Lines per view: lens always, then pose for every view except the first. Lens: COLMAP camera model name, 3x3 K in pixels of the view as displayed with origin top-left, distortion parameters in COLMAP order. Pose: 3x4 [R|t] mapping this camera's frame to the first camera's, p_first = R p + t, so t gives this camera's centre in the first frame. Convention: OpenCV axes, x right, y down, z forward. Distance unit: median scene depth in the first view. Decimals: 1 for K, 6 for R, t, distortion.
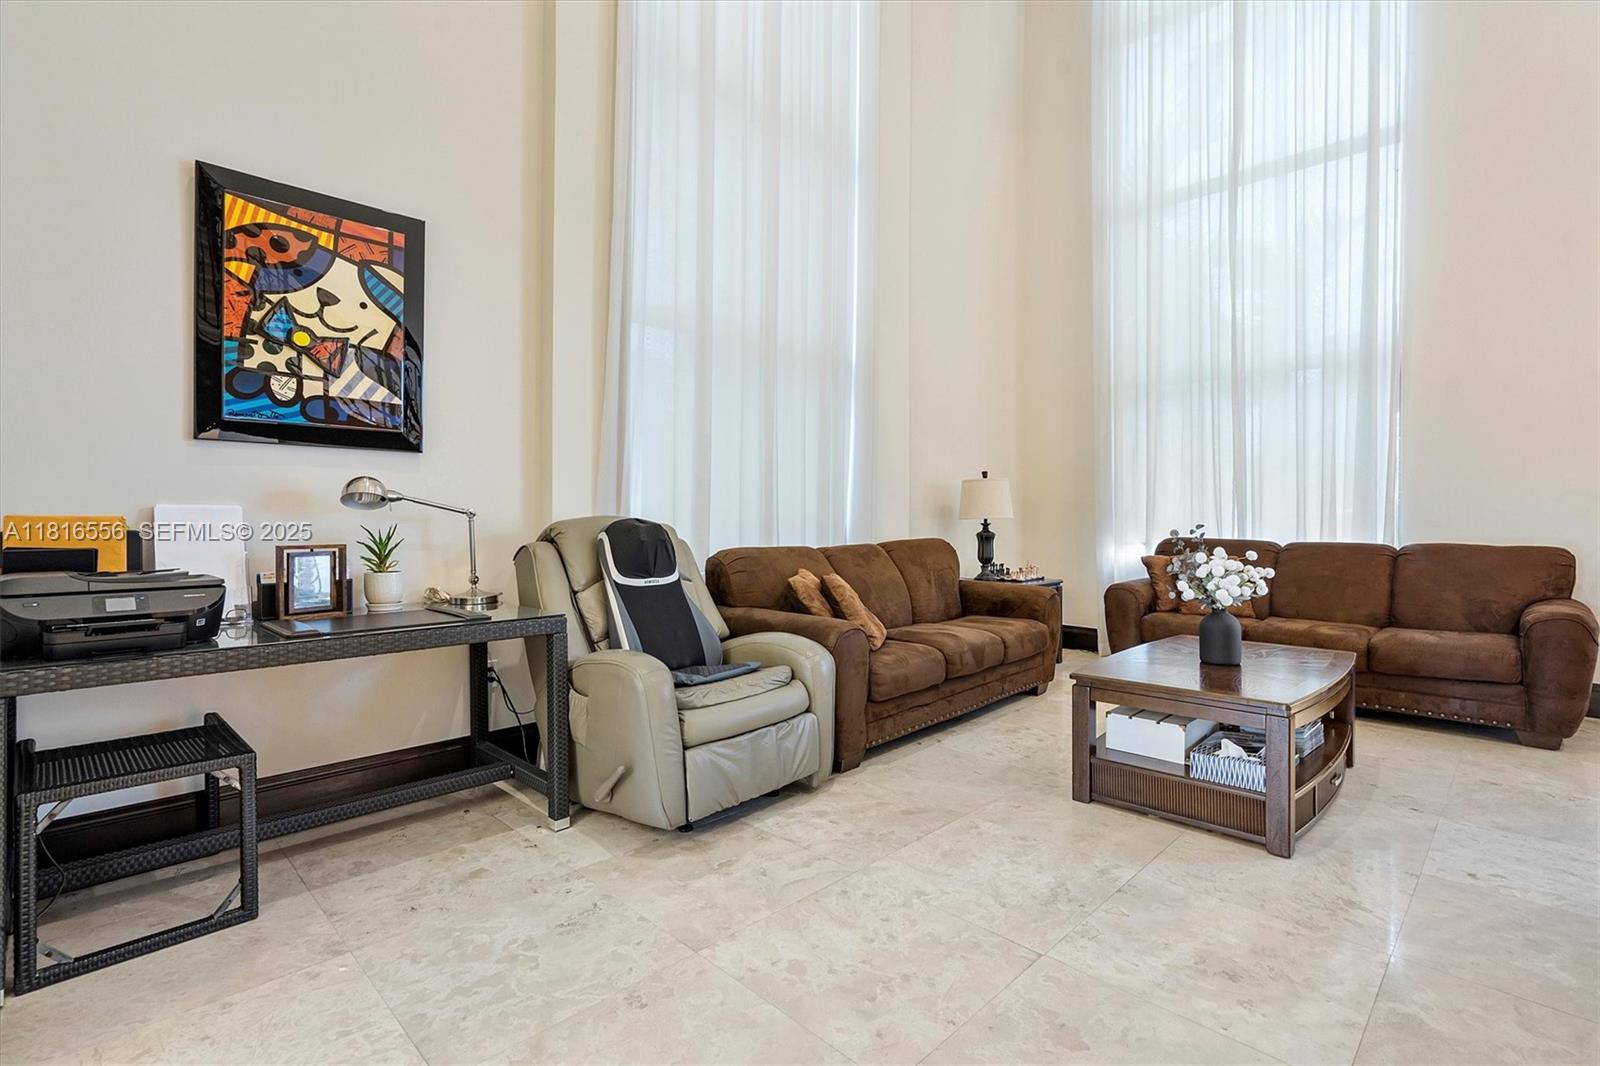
lens RADIAL K [[724.0, 0, 800.0], [0, 724.0, 533.0], [0, 0, 1]] dist [0.000180, -0.001315]
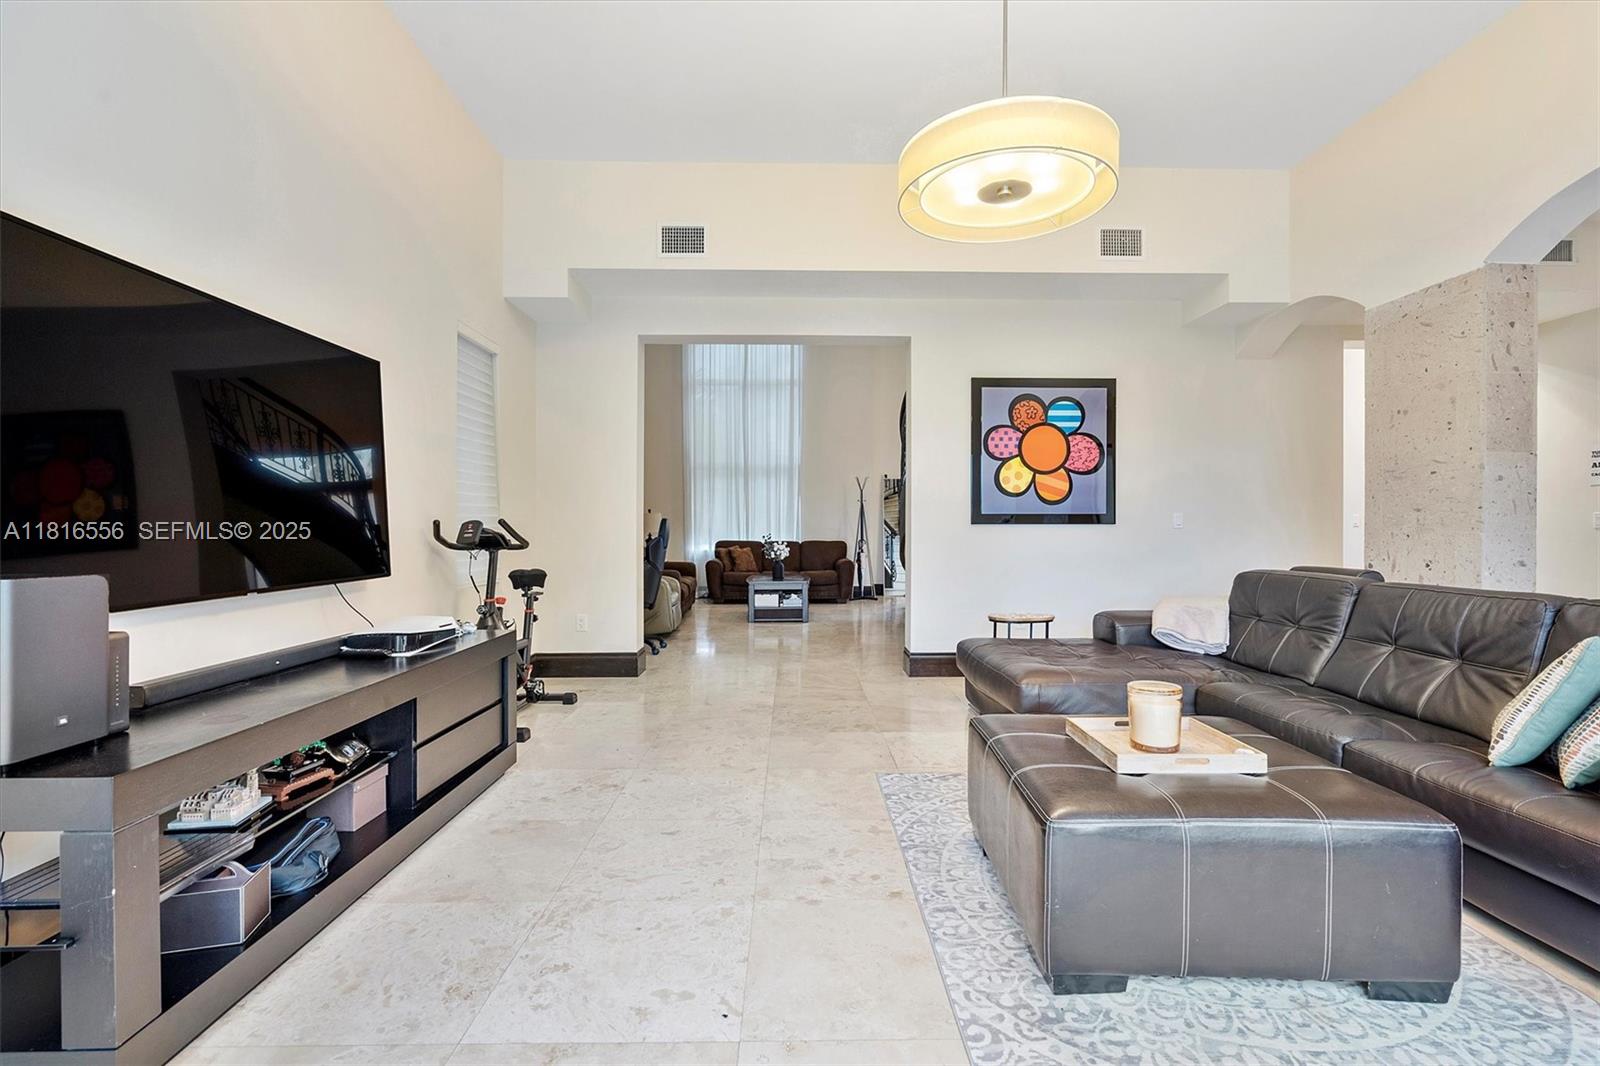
lens RADIAL K [[724.0, 0, 800.0], [0, 724.0, 533.0], [0, 0, 1]] dist [0.000180, -0.001315]
pose [[0.698743, -0.000304, 0.715372, -1.062916], [-0.001919, 0.999996, 0.002300, -0.019866], [-0.715370, -0.002980, 0.698740, -0.844729]]
